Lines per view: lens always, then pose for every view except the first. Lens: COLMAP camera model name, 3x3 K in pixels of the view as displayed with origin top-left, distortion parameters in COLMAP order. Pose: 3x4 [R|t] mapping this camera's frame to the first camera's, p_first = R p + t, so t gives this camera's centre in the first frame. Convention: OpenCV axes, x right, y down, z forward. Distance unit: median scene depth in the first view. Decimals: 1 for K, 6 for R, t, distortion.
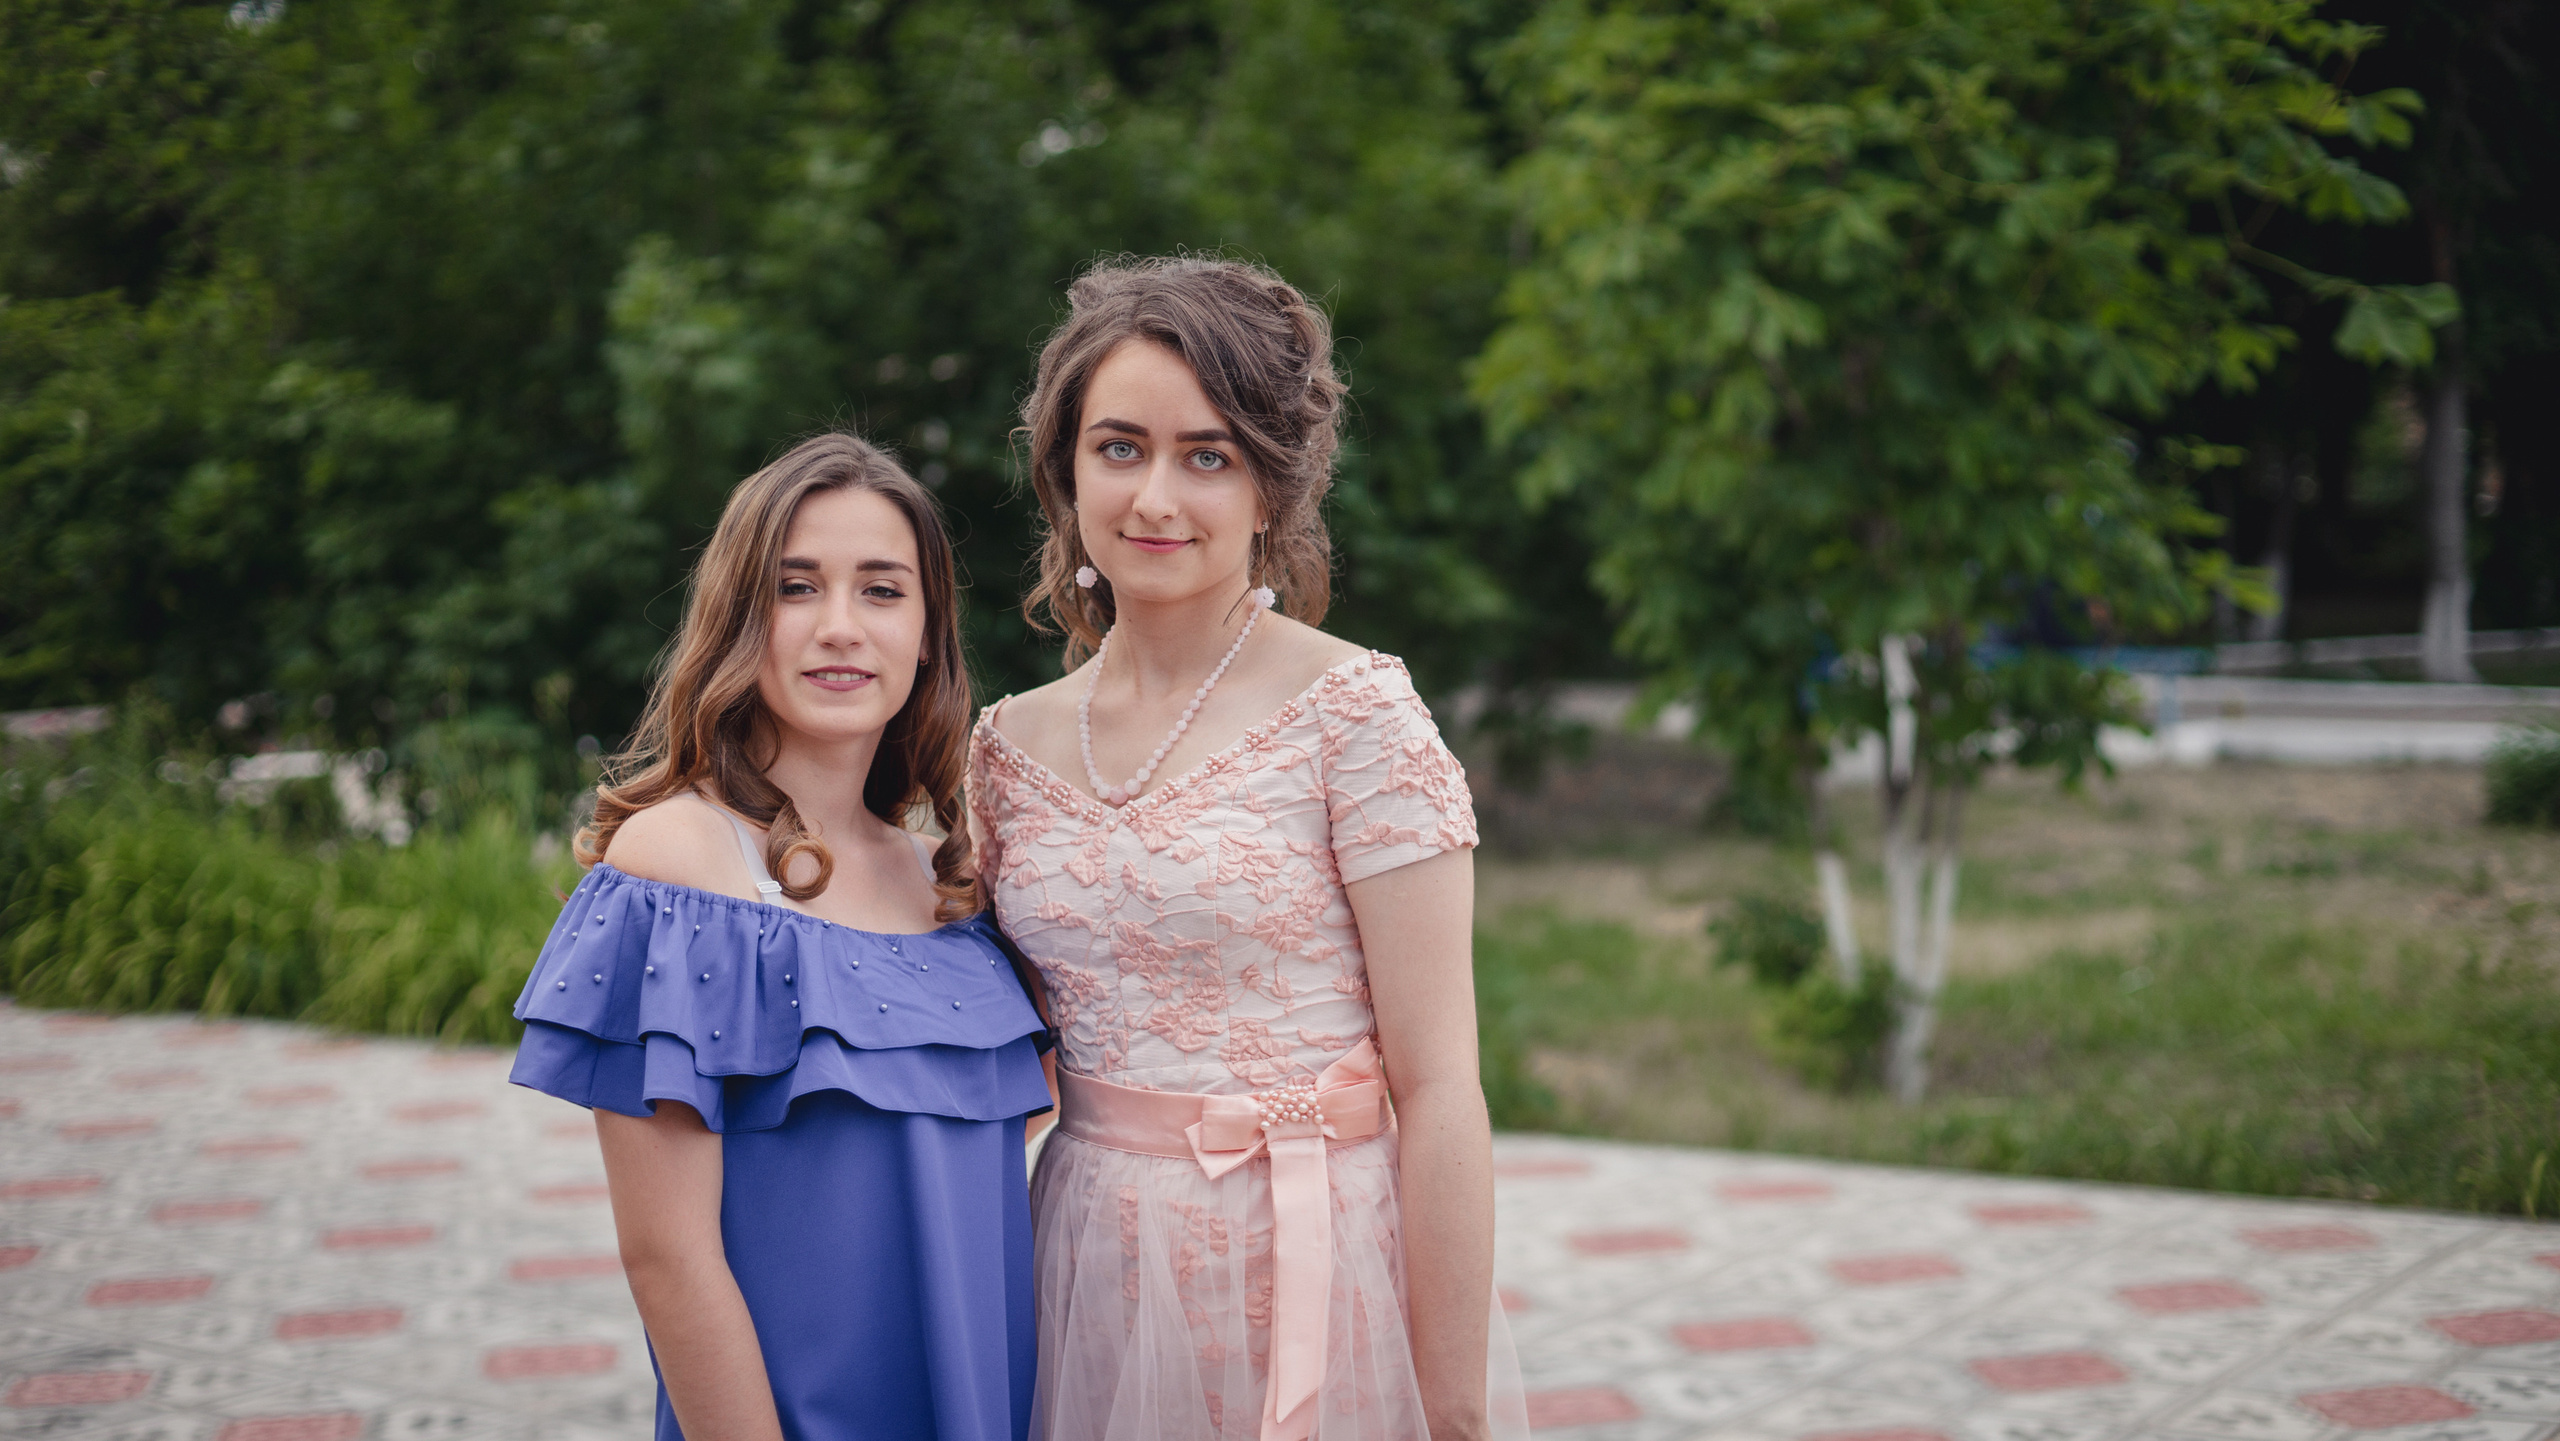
lens RADIAL K [[3699.8, 0, 1293.0], [0, 3699.8, 717.9], [0, 0, 1]] dist [-0.152202, 0.119544]
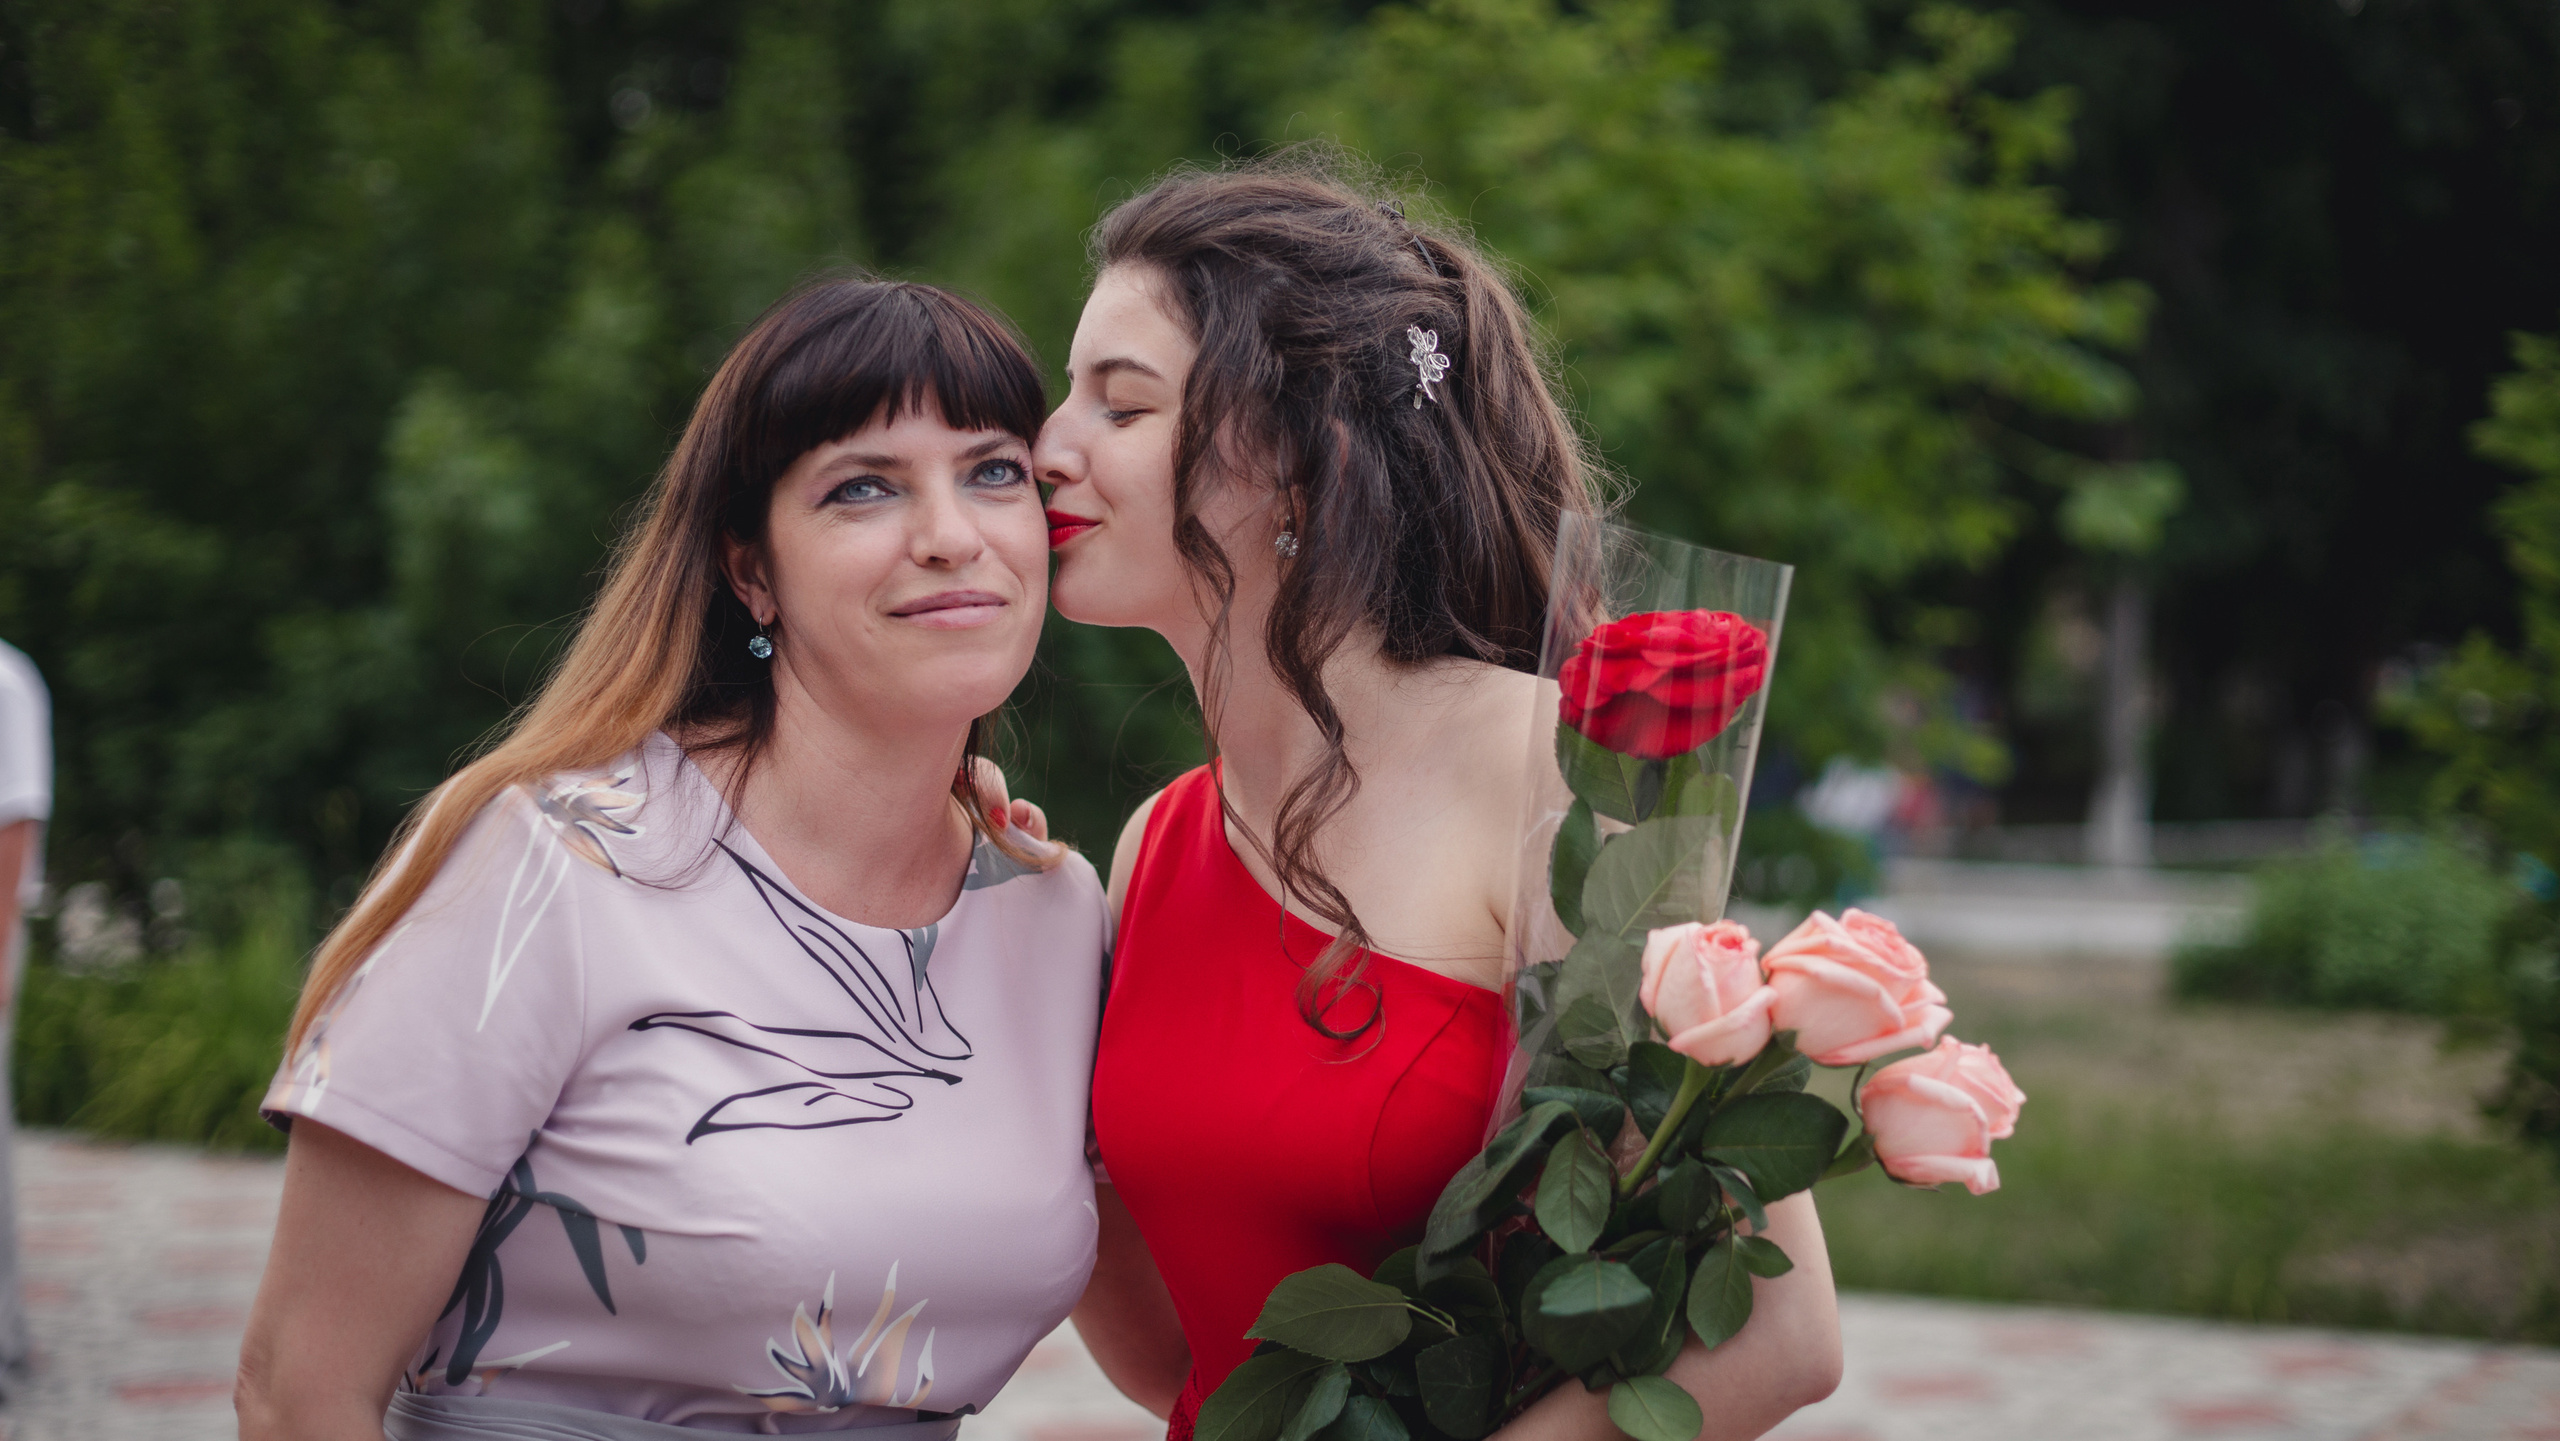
lens RADIAL K [[3720.8, 0, 1292.2], [0, 3720.8, 716.8], [0, 0, 1]] dist [-0.149456, 0.082433]
pose [[0.995336, 0.029881, 0.091726, -0.035858], [-0.025041, 0.998256, -0.053466, 0.017201], [-0.093164, 0.050920, 0.994348, -0.053182]]
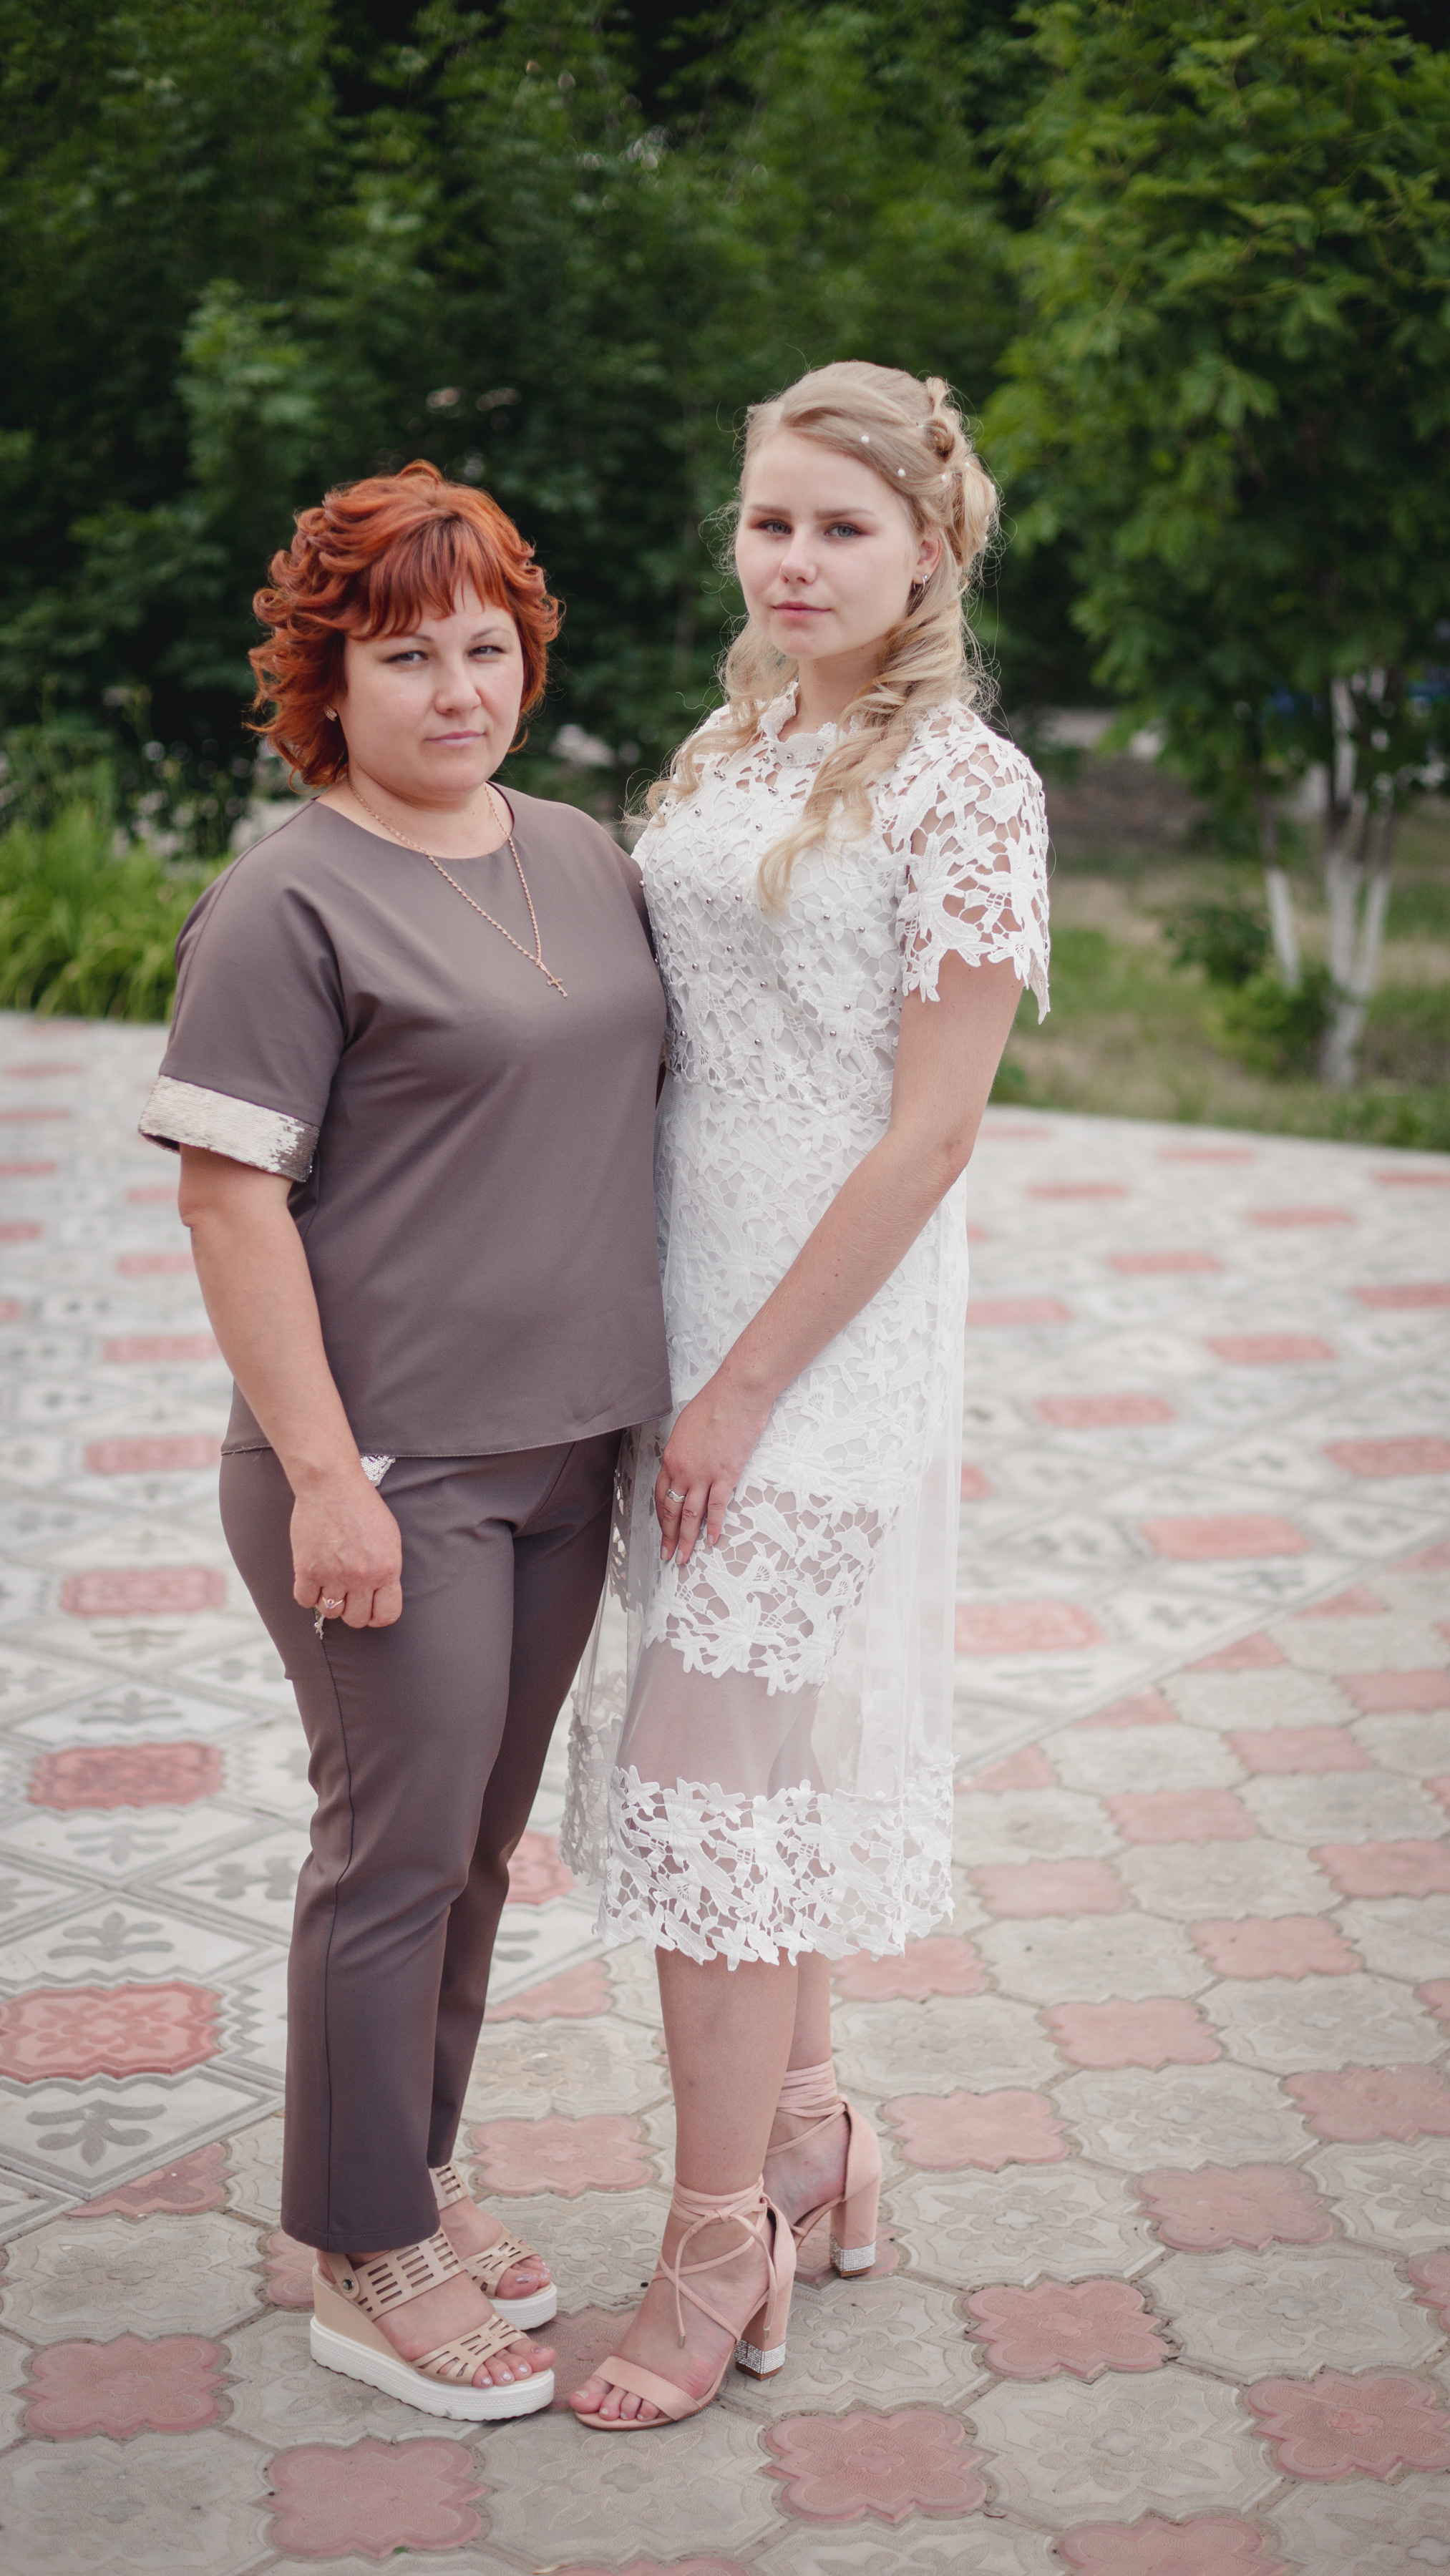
lens RADIAL K [[3709.4, 0, 725.4], [0, 3709.4, 1305.4], [0, 0, 1]] dist [-0.153304, 0.114459]
pose [[0.999558, 0.024616, -0.016651, -0.000580], [-0.021791, 0.988053, 0.152566, 0.000220], [0.020208, -0.152135, 0.988153, -0.142106]]
